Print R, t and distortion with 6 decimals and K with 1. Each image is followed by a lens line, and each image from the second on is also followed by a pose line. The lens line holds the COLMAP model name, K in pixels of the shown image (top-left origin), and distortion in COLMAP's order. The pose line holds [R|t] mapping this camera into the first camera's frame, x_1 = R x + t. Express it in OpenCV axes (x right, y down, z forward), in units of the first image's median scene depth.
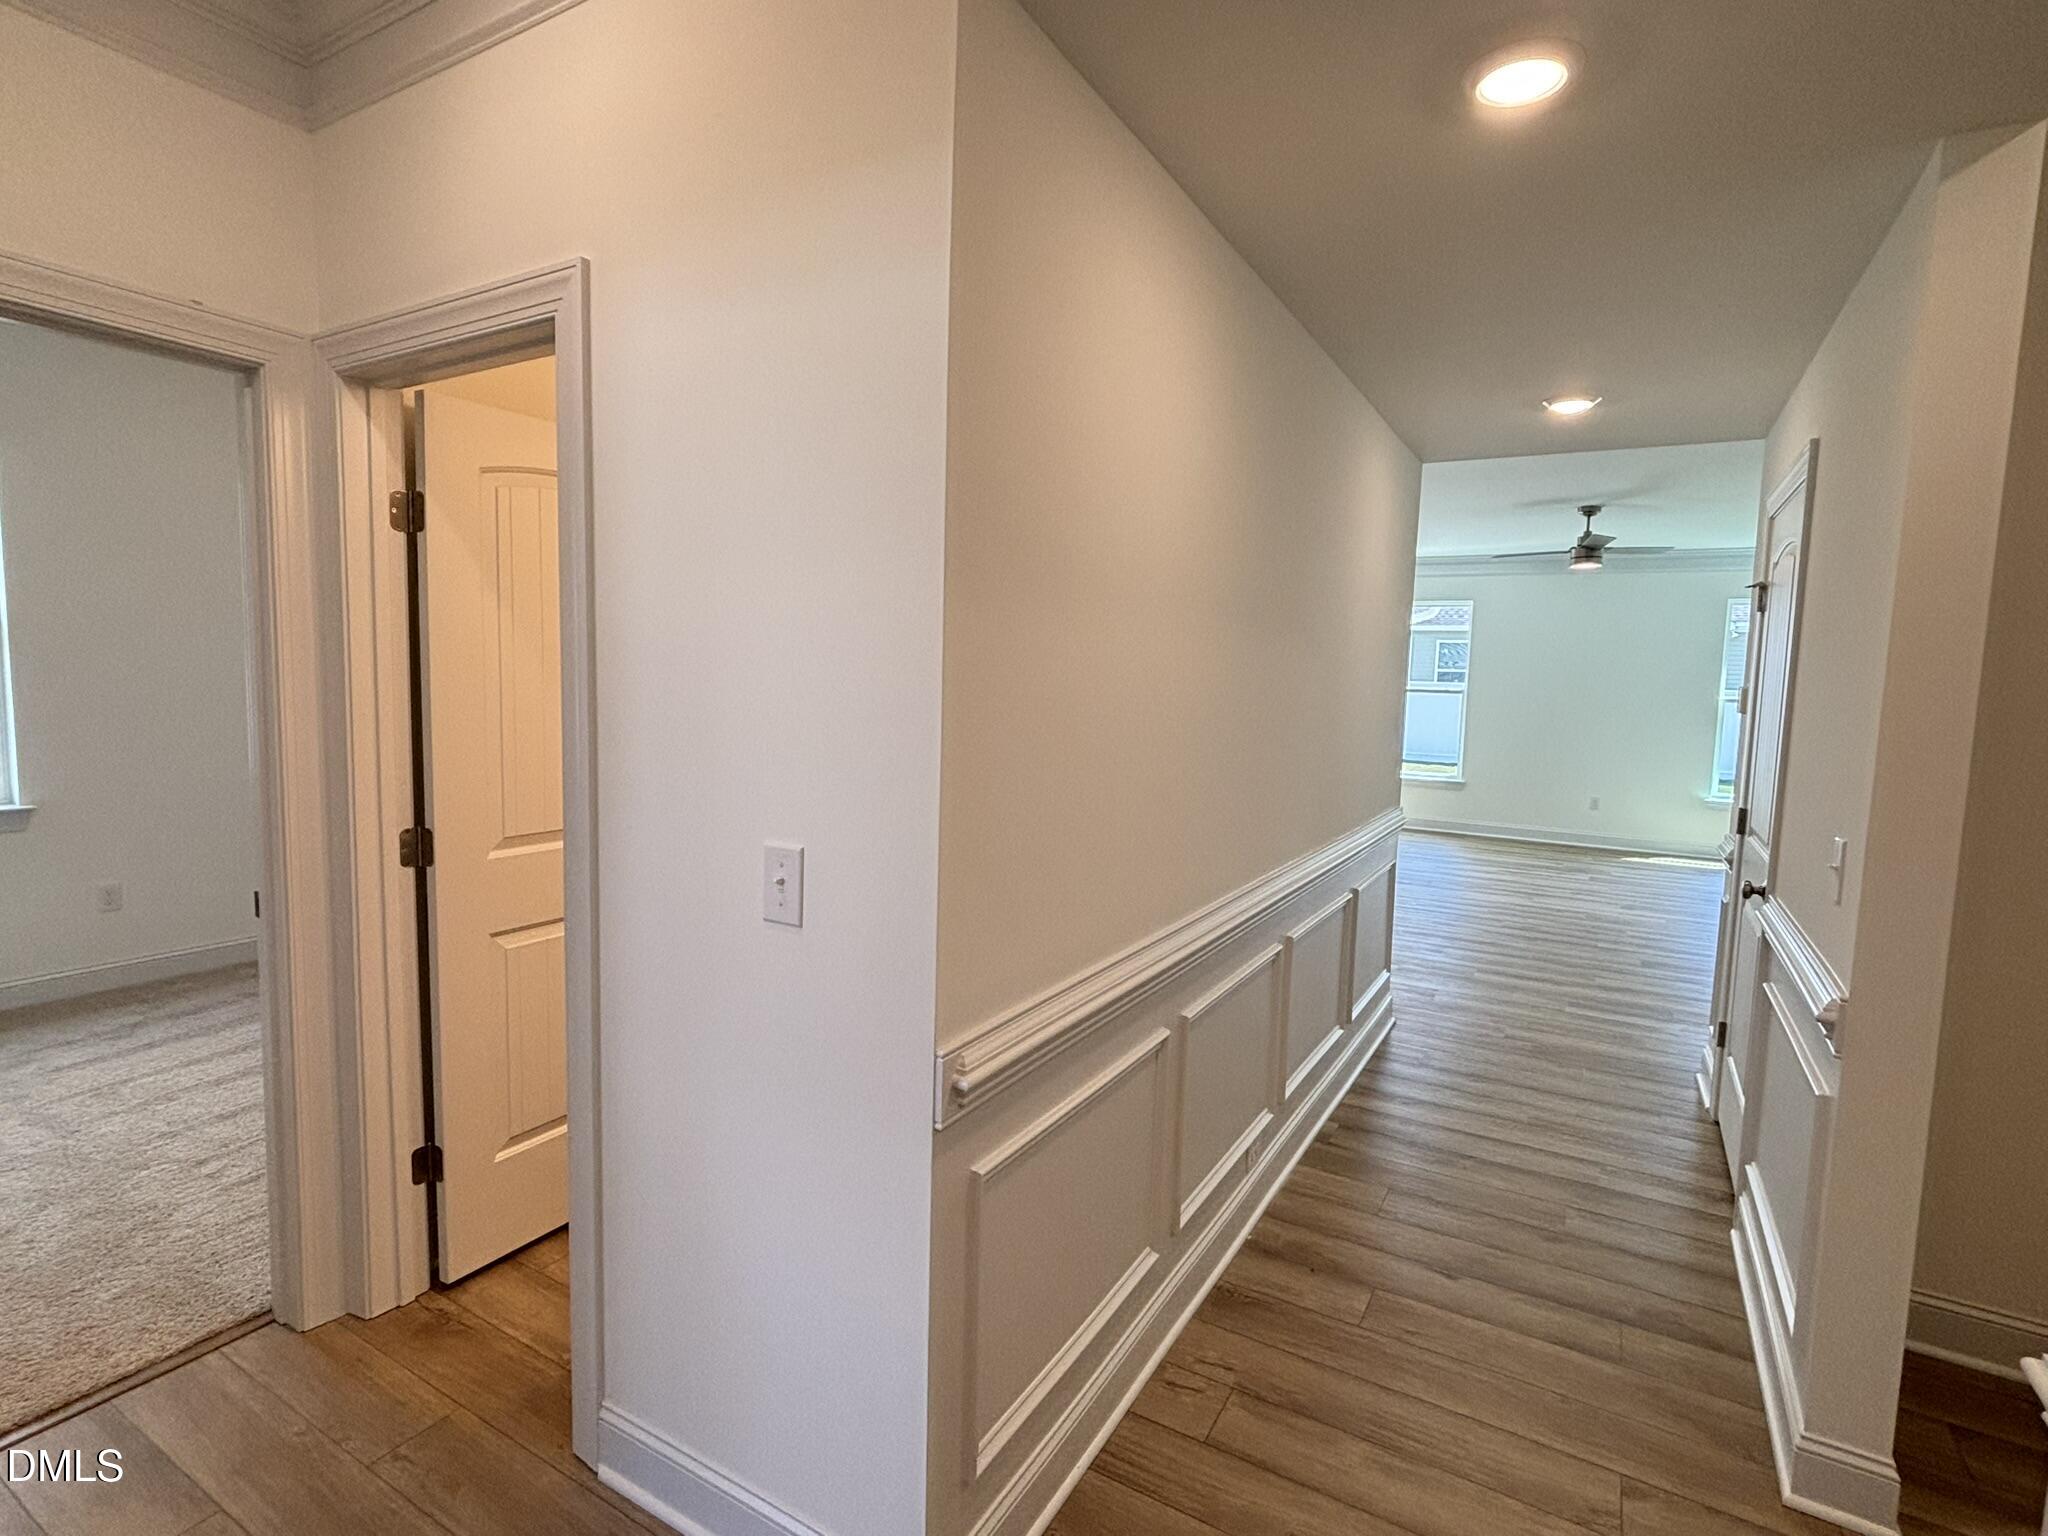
lens RADIAL K [[1012.4, 0, 1014.9], [0, 1012.4, 754.1], [0, 0, 1]] dist [-0.015926, -0.003054]
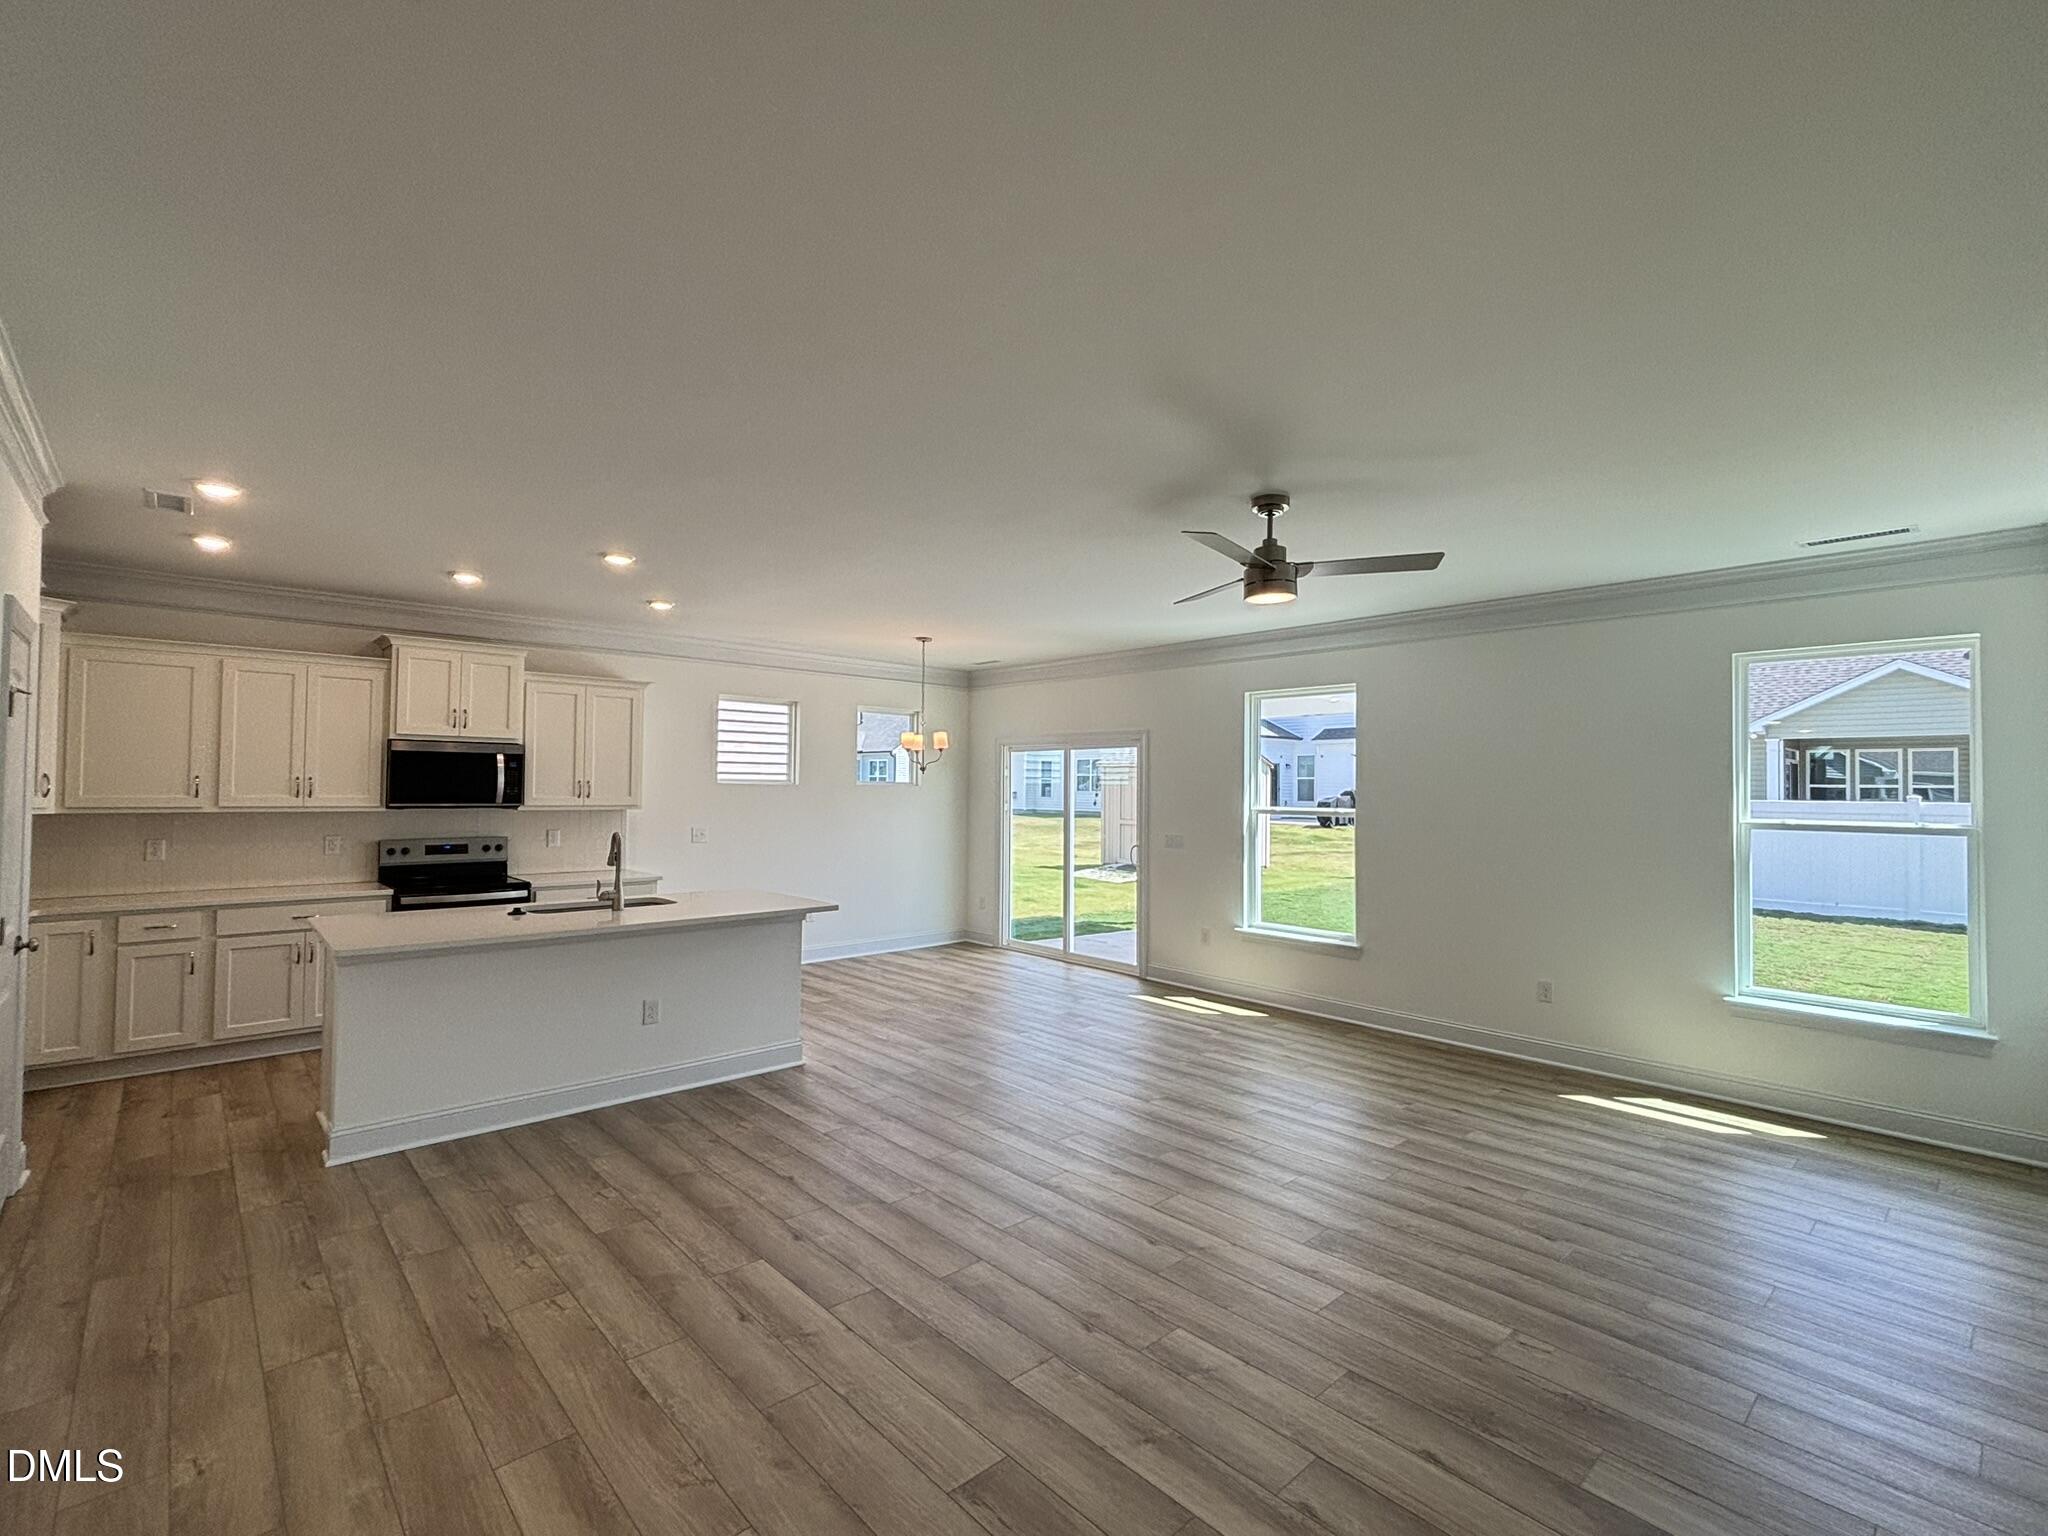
lens RADIAL K [[926.8, 0, 1023.3], [0, 926.8, 765.7], [0, 0, 1]] dist [0.006520, -0.002299]
pose [[0.953904, -0.027754, -0.298826, 0.588159], [-0.007331, 0.993263, -0.115654, -0.027514], [0.300023, 0.112513, 0.947274, 0.460887]]
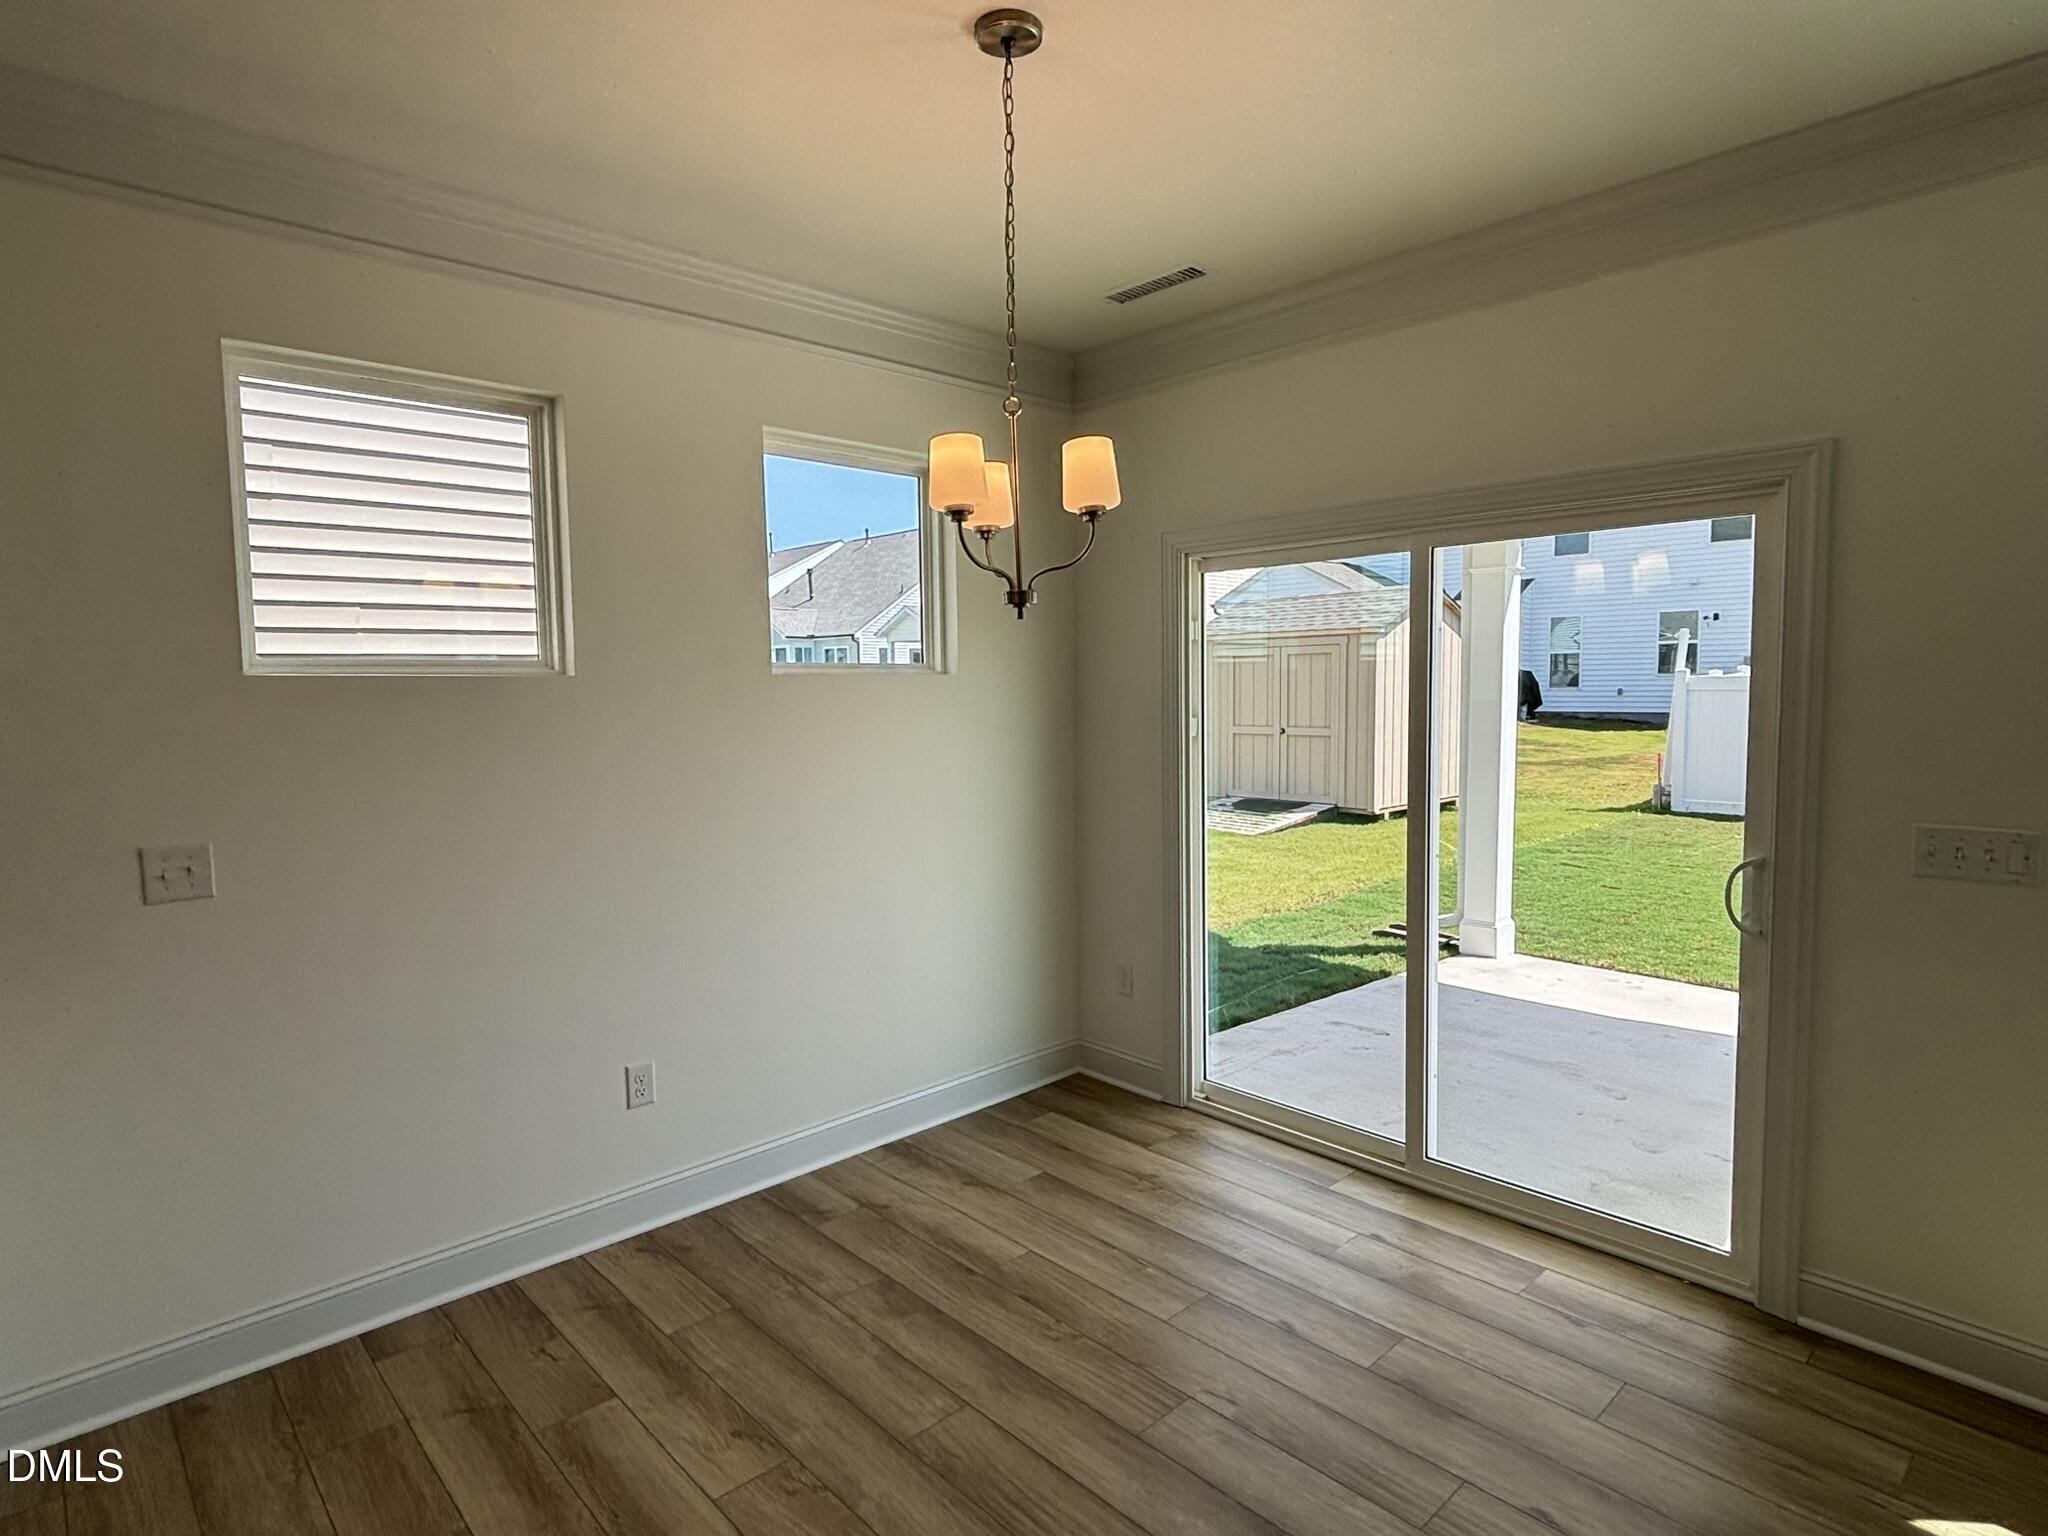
lens RADIAL K [[1099.9, 0, 1024.1], [0, 1099.9, 747.5], [0, 0, 1]] dist [0.011562, -0.003170]
pose [[0.959350, -0.022928, -0.281285, 0.260508], [0.015772, 0.999492, -0.027680, -0.093133], [0.281777, 0.022118, 0.959225, 1.114758]]
